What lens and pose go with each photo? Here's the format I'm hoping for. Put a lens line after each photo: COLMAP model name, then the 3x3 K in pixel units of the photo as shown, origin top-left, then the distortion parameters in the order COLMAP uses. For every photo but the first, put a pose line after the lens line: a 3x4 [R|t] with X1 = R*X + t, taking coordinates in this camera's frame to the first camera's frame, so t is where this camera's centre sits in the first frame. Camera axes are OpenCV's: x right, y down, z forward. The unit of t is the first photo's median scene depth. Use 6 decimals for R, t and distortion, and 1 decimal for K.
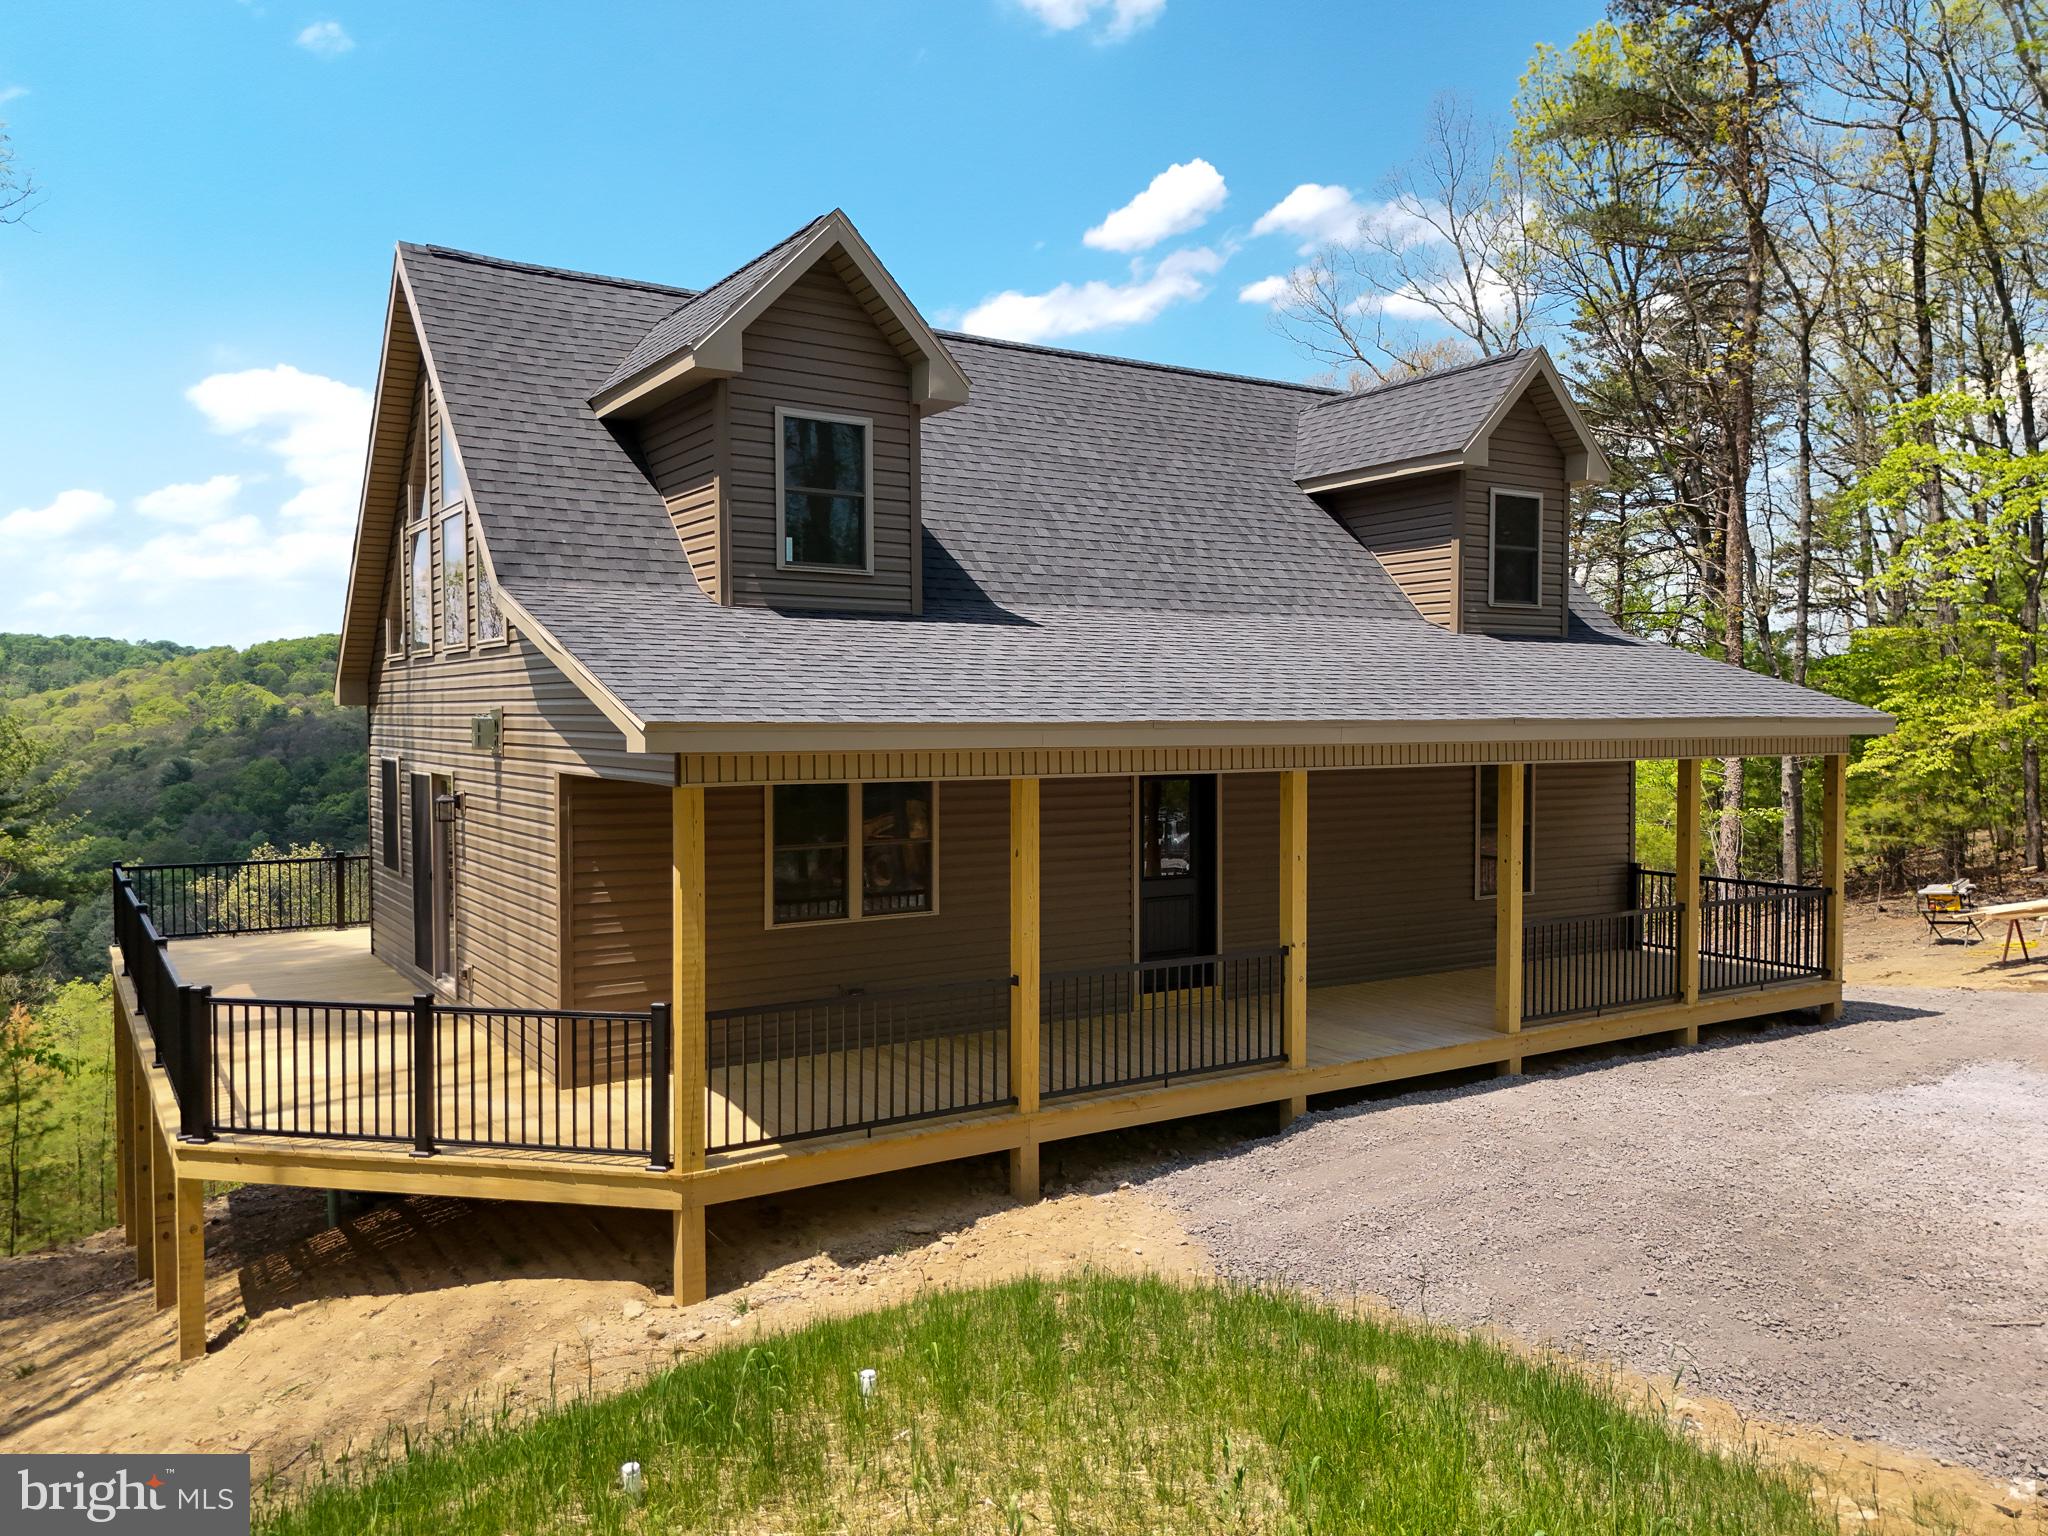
lens RADIAL K [[1530.2, 0, 1024.0], [0, 1530.2, 768.0], [0, 0, 1]] dist [0.040287, -0.000660]
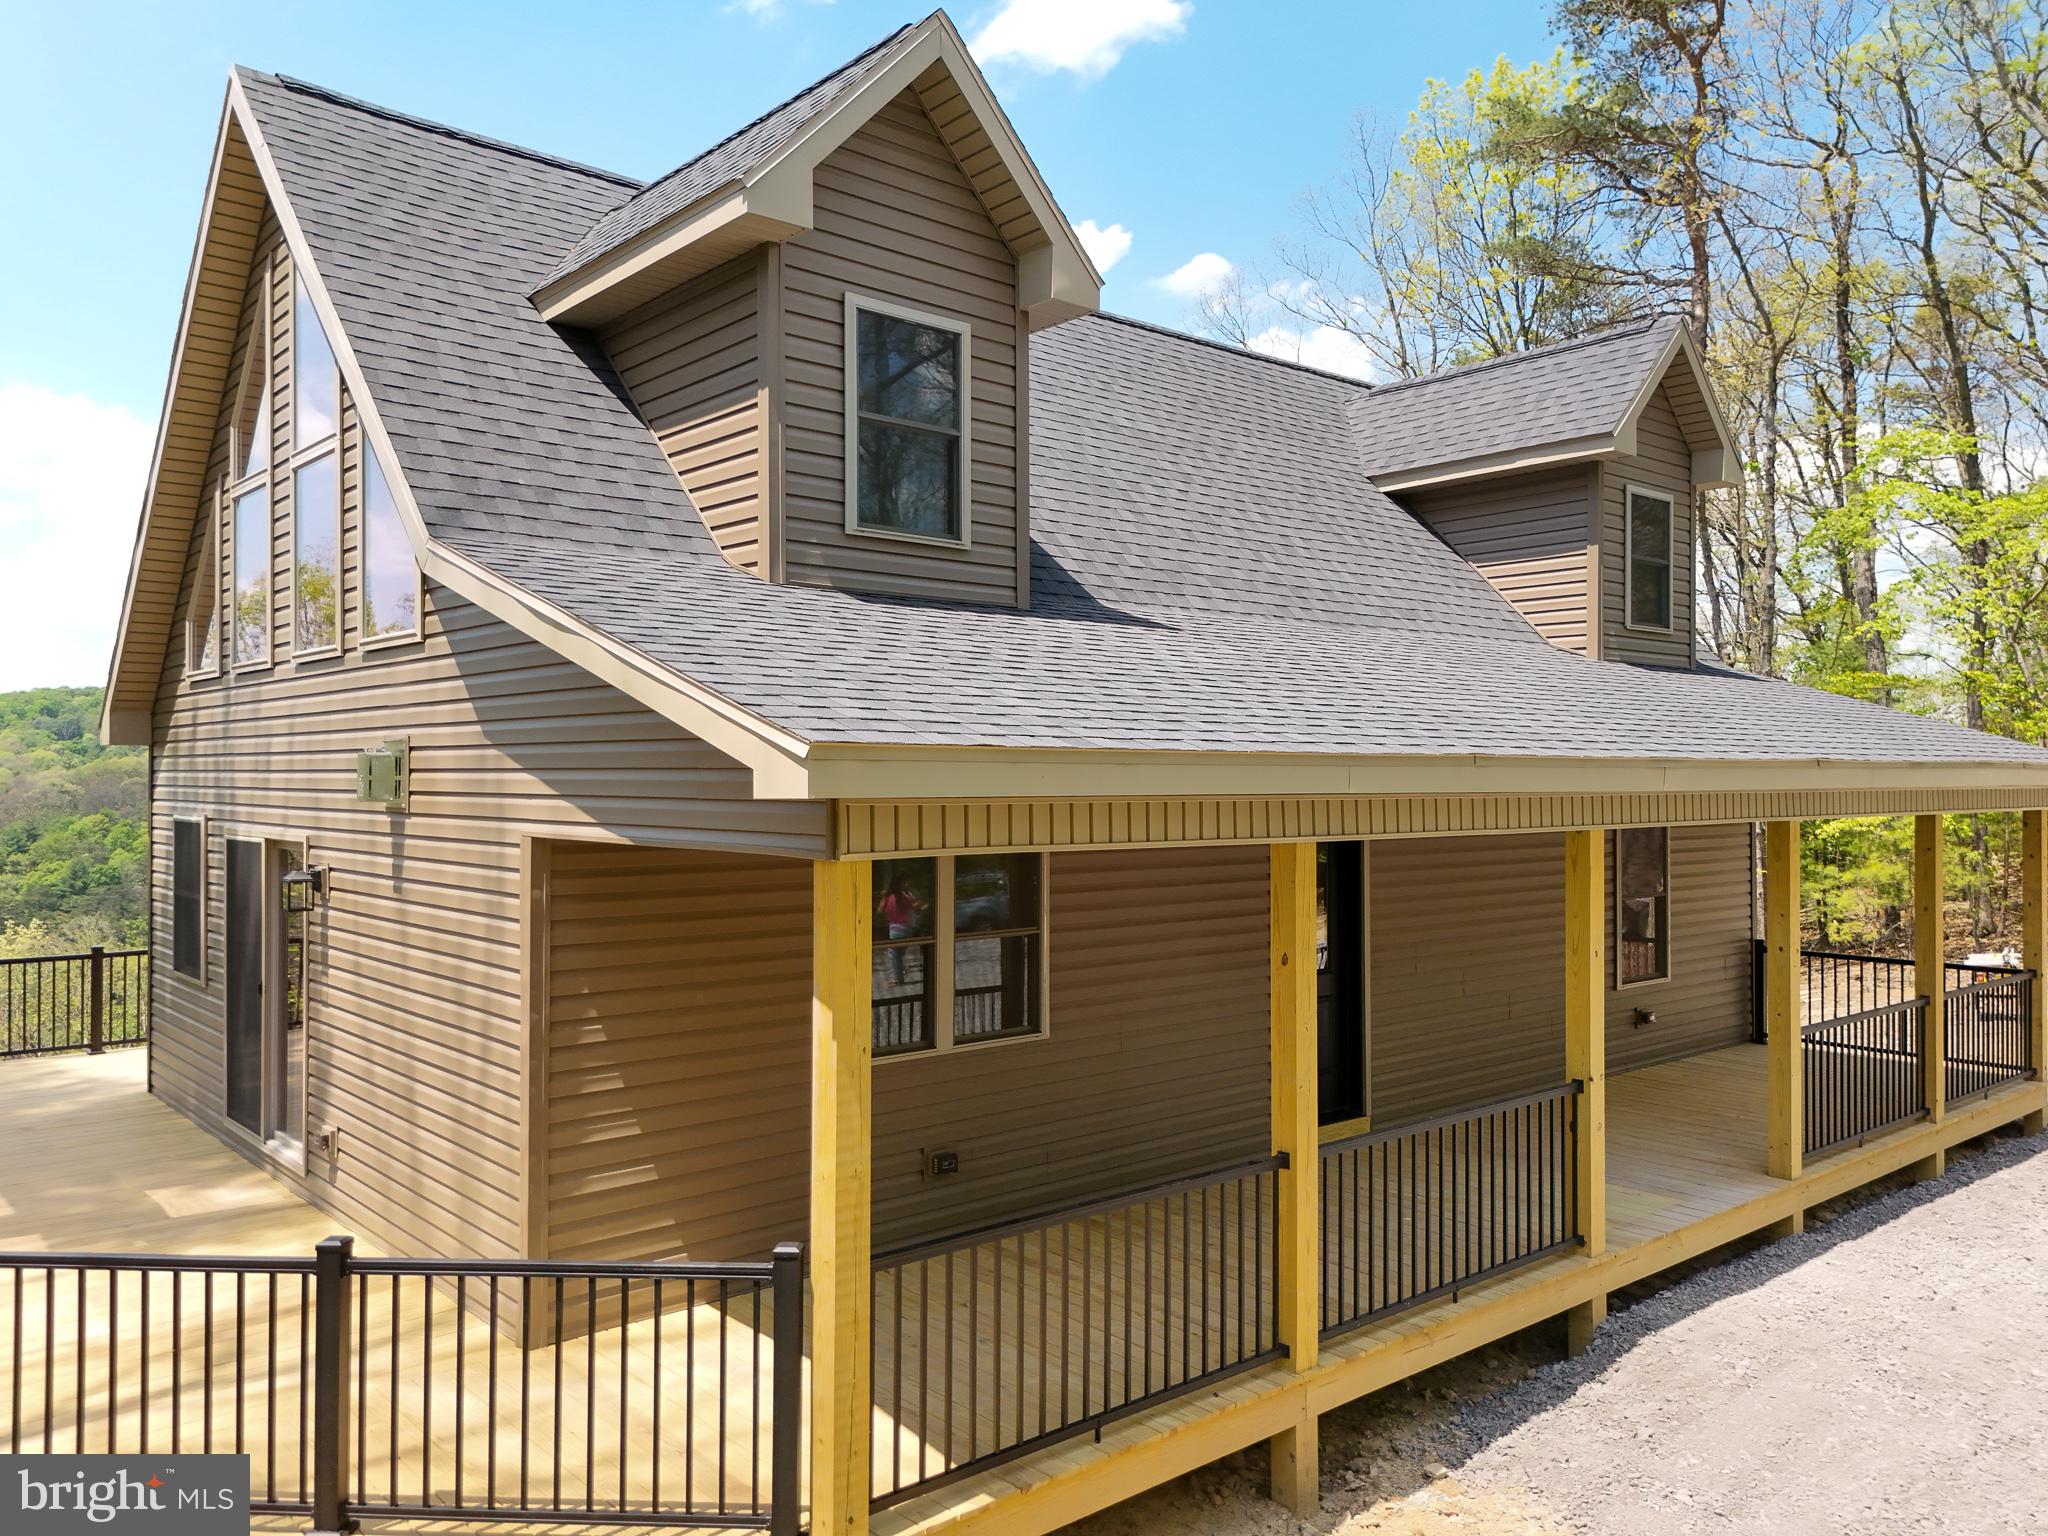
lens RADIAL K [[1529.4, 0, 1024.0], [0, 1529.4, 768.0], [0, 0, 1]] dist [0.033840, -0.006139]
pose [[0.989904, 0.002038, 0.141727, -0.168844], [0.003688, 0.999188, -0.040129, 0.000766], [-0.141694, 0.040247, 0.989092, 0.309835]]
